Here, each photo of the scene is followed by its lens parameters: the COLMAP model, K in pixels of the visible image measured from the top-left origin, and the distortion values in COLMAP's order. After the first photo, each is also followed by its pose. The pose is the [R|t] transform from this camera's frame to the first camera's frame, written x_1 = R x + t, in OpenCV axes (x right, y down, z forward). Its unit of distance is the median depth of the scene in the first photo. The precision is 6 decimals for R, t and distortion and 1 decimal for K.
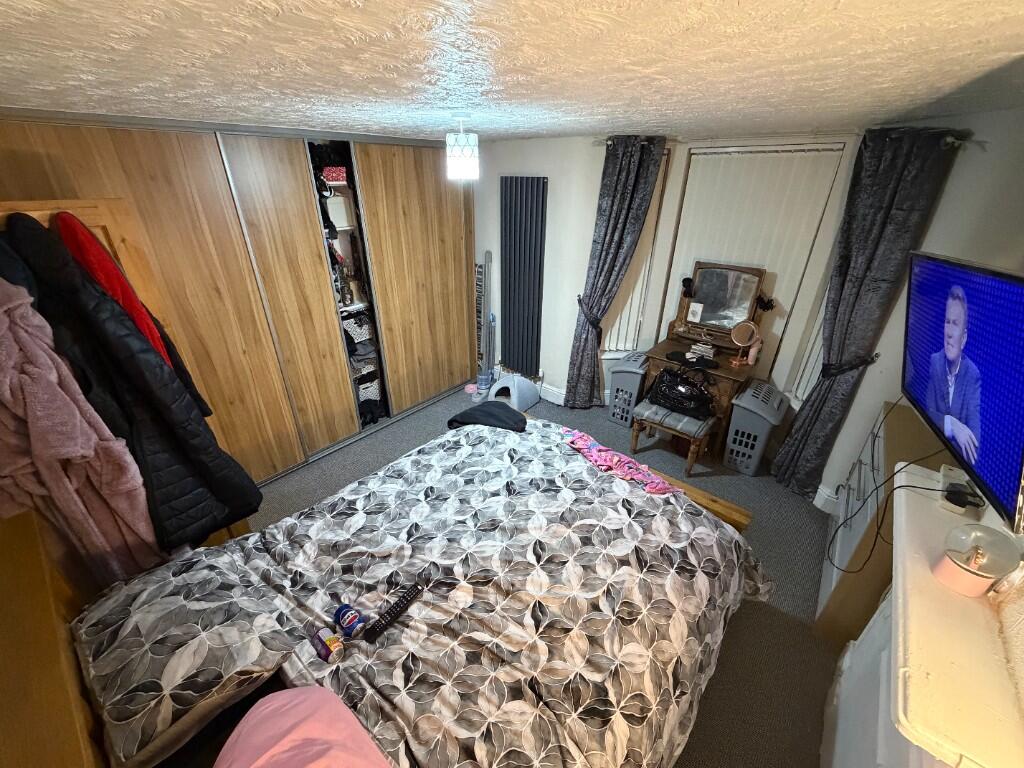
lens RADIAL K [[406.6, 0, 505.6], [0, 406.6, 383.9], [0, 0, 1]] dist [0.000197, -0.000193]
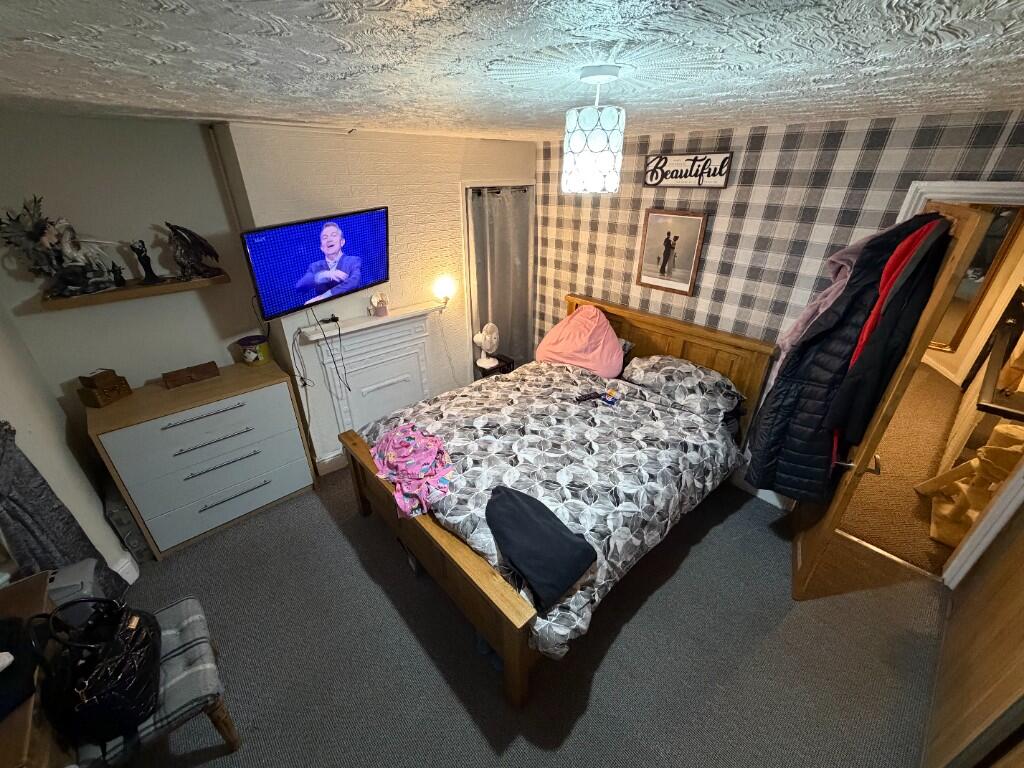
lens RADIAL K [[406.6, 0, 510.1], [0, 406.6, 382.6], [0, 0, 1]] dist [0.000197, -0.000193]
pose [[-0.992572, -0.060644, 0.105463, -0.075136], [0.050621, 0.582409, 0.811318, -0.854163], [-0.110624, 0.810630, -0.575014, 1.631406]]
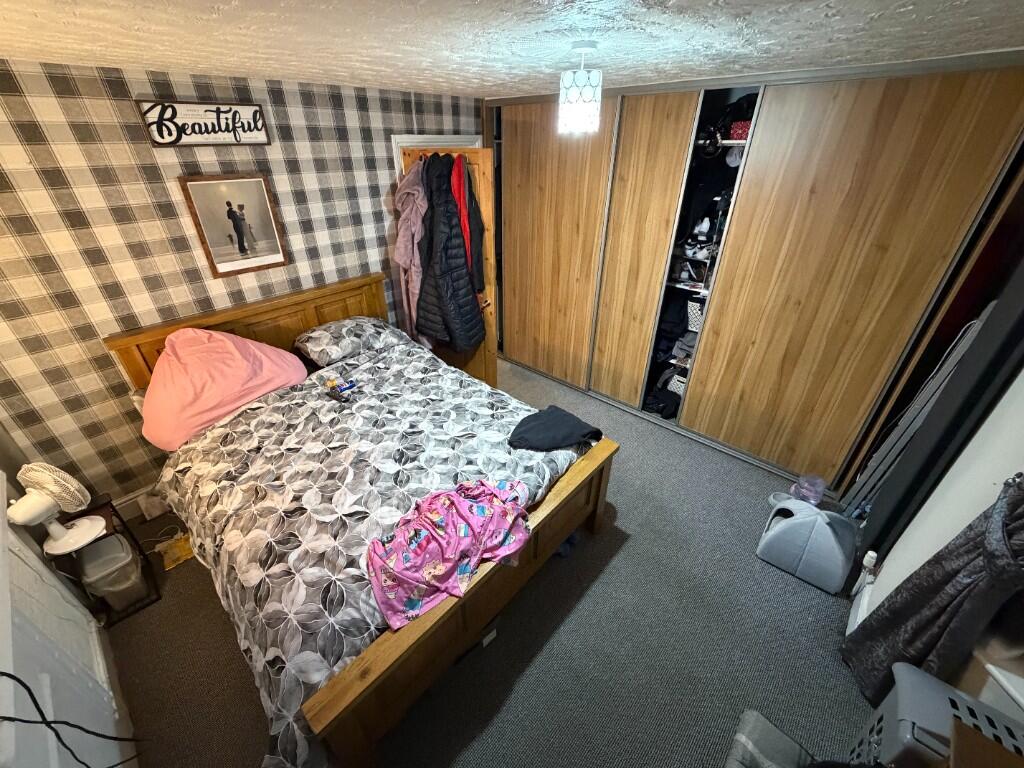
lens RADIAL K [[406.6, 0, 504.7], [0, 406.6, 382.7], [0, 0, 1]] dist [0.000197, -0.000193]
pose [[-0.035700, 0.508275, -0.860455, 0.879590], [-0.450392, 0.760423, 0.467872, -0.464062], [0.892117, 0.404245, 0.201776, 0.965313]]
